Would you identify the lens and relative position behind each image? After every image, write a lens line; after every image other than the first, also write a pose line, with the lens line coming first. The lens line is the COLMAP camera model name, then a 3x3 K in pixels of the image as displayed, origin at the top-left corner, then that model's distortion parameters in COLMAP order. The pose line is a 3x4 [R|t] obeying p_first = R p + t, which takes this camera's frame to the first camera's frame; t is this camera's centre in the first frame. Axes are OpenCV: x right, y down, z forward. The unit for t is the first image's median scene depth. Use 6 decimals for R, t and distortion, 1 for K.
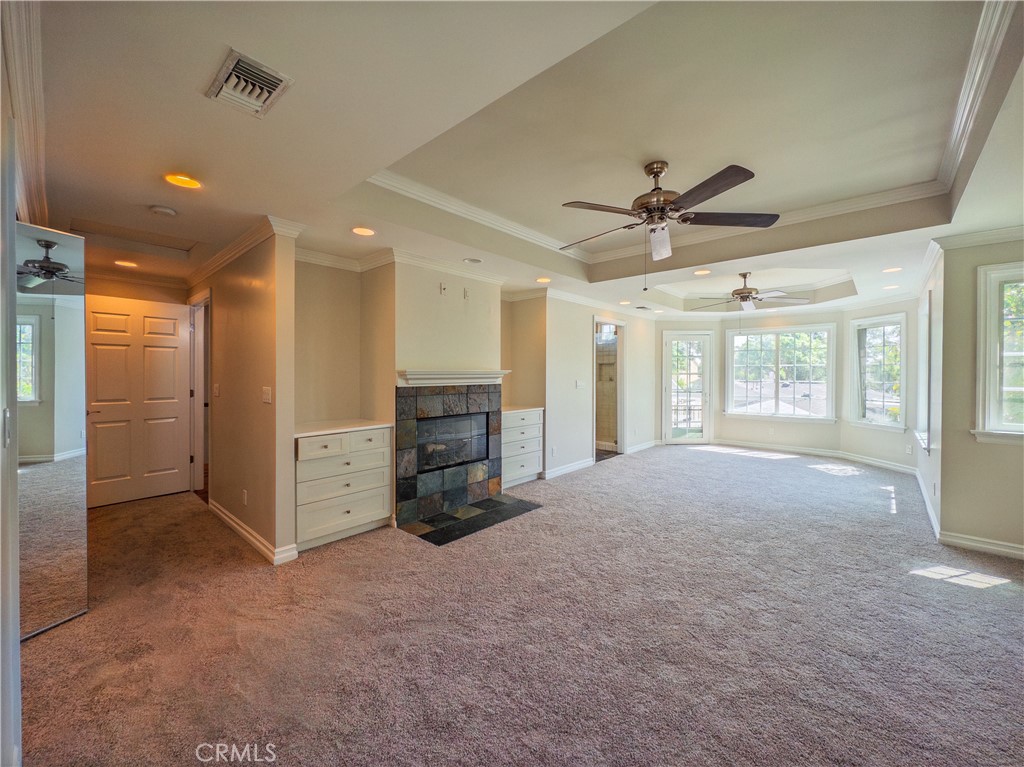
lens RADIAL K [[413.3, 0, 466.7], [0, 413.3, 379.7], [0, 0, 1]] dist [-0.001156, -0.000131]
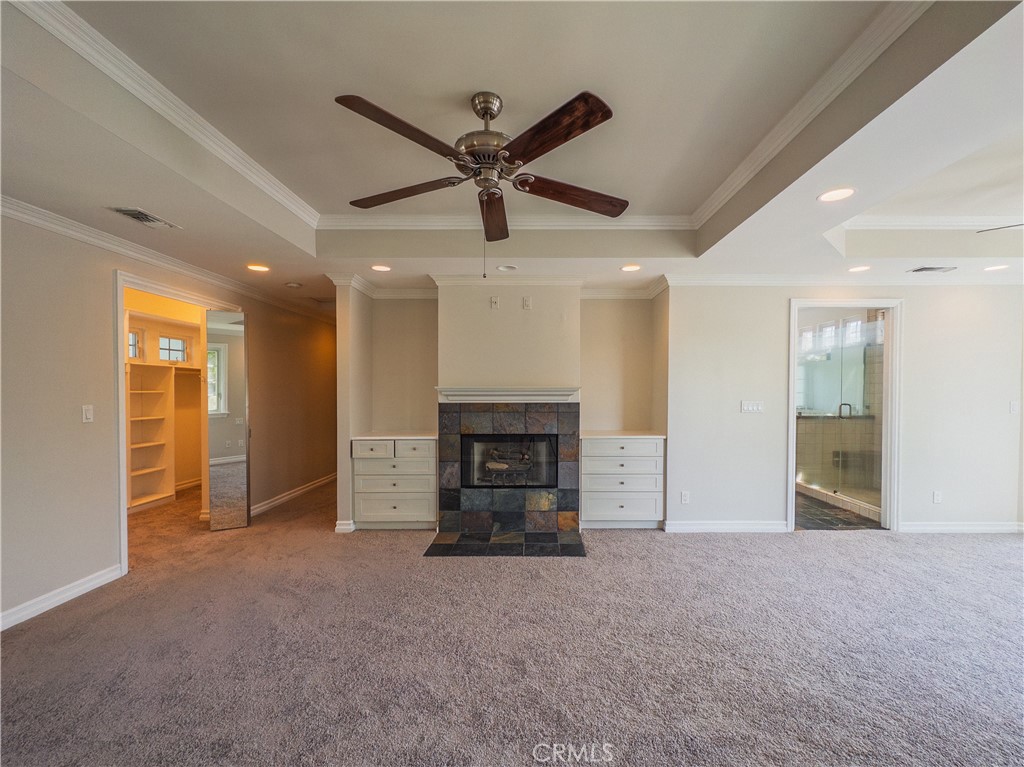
lens RADIAL K [[419.4, 0, 517.4], [0, 419.4, 395.4], [0, 0, 1]] dist [-0.000714, -0.000352]
pose [[0.697391, 0.009289, -0.716630, 0.688676], [-0.010600, 0.999940, 0.002645, -0.006960], [0.716612, 0.005752, 0.697448, 0.346144]]
